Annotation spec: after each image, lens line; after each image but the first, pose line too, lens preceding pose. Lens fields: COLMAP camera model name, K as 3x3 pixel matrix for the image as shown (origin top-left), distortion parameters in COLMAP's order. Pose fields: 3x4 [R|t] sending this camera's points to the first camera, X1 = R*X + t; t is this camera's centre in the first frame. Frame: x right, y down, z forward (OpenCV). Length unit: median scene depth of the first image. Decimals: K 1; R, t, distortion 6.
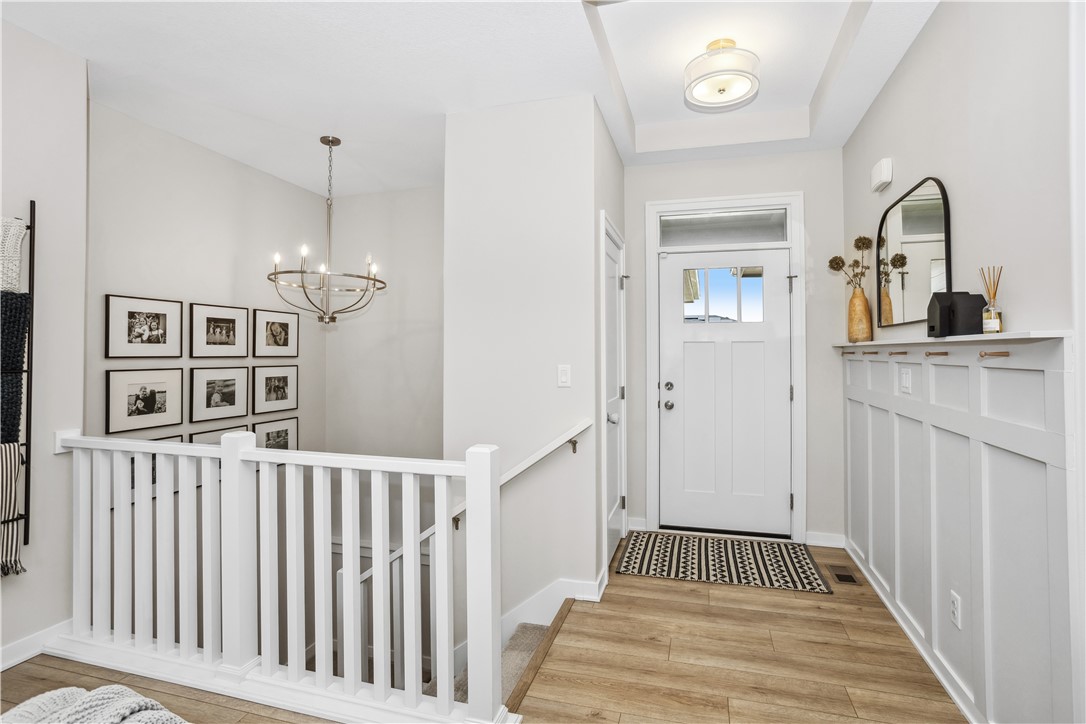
lens RADIAL K [[551.2, 0, 549.6], [0, 551.2, 341.2], [0, 0, 1]] dist [-0.020797, 0.008917]
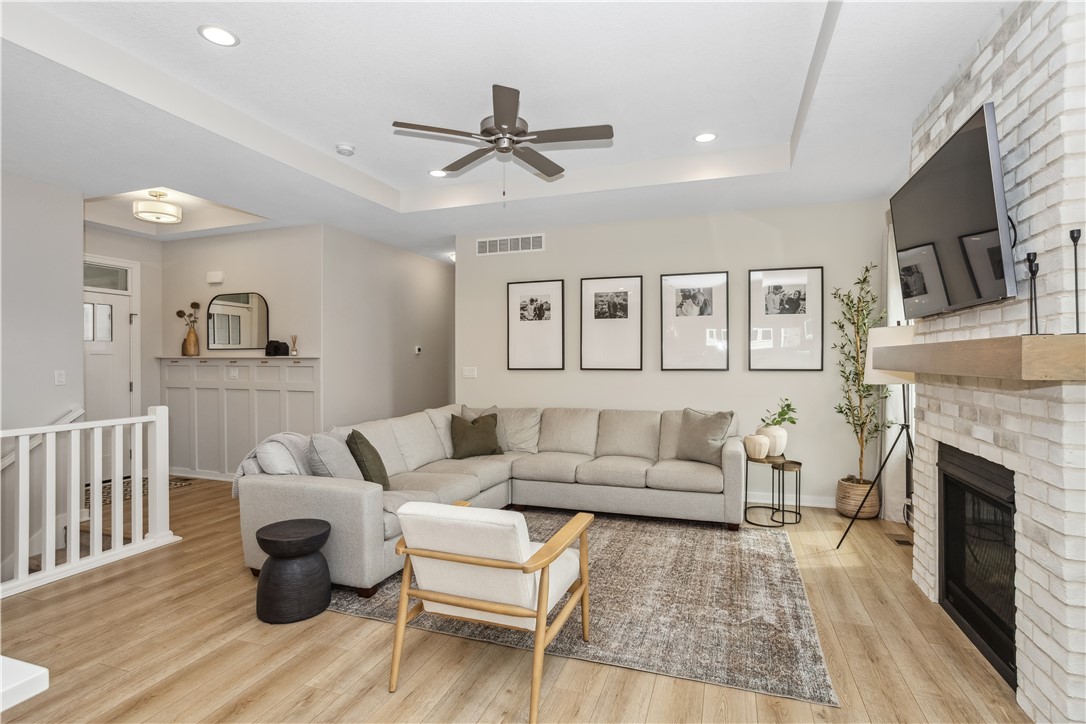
lens RADIAL K [[535.7, 0, 551.7], [0, 535.7, 363.7], [0, 0, 1]] dist [-0.033739, 0.027961]
pose [[0.041150, -0.003709, 0.999146, -1.390722], [-0.023631, 0.999710, 0.004684, -0.010772], [-0.998873, -0.023804, 0.041050, -0.391756]]
